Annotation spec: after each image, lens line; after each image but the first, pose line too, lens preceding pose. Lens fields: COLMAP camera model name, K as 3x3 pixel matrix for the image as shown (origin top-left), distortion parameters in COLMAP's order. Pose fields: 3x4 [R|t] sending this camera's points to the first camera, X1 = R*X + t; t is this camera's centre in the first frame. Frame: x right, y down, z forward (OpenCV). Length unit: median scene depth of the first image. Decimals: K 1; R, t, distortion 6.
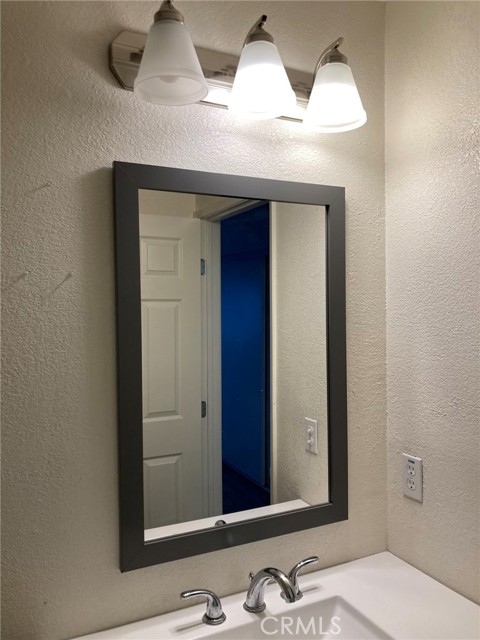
lens RADIAL K [[522.5, 0, 240.0], [0, 522.5, 320.0], [0, 0, 1]] dist [0.042870, -0.044088]
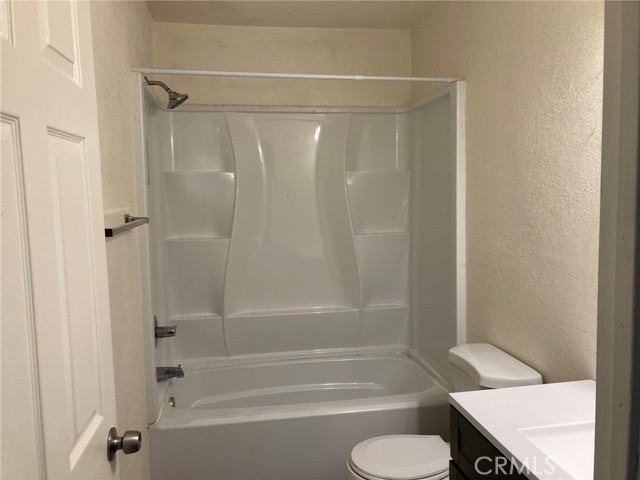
lens RADIAL K [[522.5, 0, 313.3], [0, 522.5, 234.2], [0, 0, 1]] dist [0.042870, -0.044088]
pose [[-0.307637, 0.101217, -0.946105, 1.148835], [0.011897, 0.994657, 0.102543, 0.033636], [0.951430, 0.020291, -0.307197, 0.627803]]
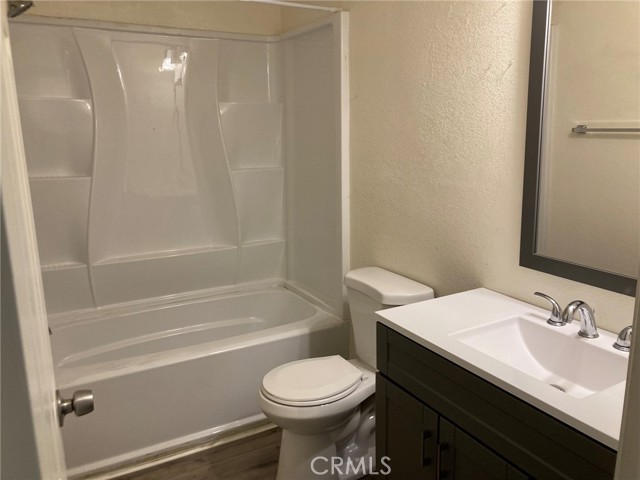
lens RADIAL K [[522.5, 0, 313.3], [0, 522.5, 234.2], [0, 0, 1]] dist [0.042870, -0.044088]
pose [[0.034176, 0.215611, -0.975881, 1.157399], [-0.001686, 0.976463, 0.215680, 0.062930], [0.999414, -0.005725, 0.033735, 0.340652]]
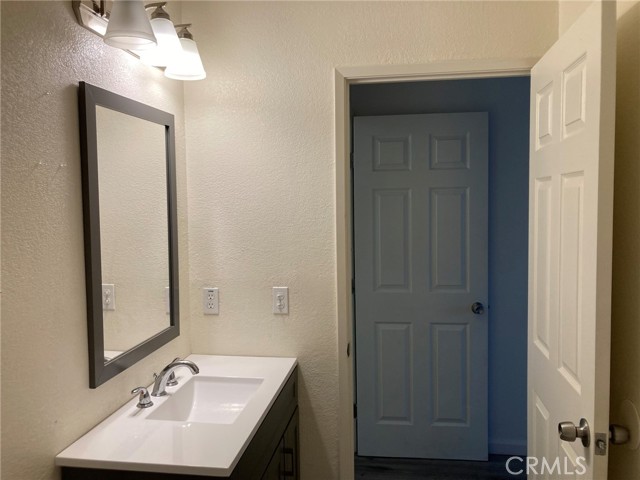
lens RADIAL K [[522.5, 0, 313.3], [0, 522.5, 234.2], [0, 0, 1]] dist [0.042870, -0.044088]
pose [[0.584334, -0.048081, 0.810088, -0.929211], [0.017822, 0.998763, 0.046424, 0.028192], [-0.811318, -0.012690, 0.584468, -0.232795]]
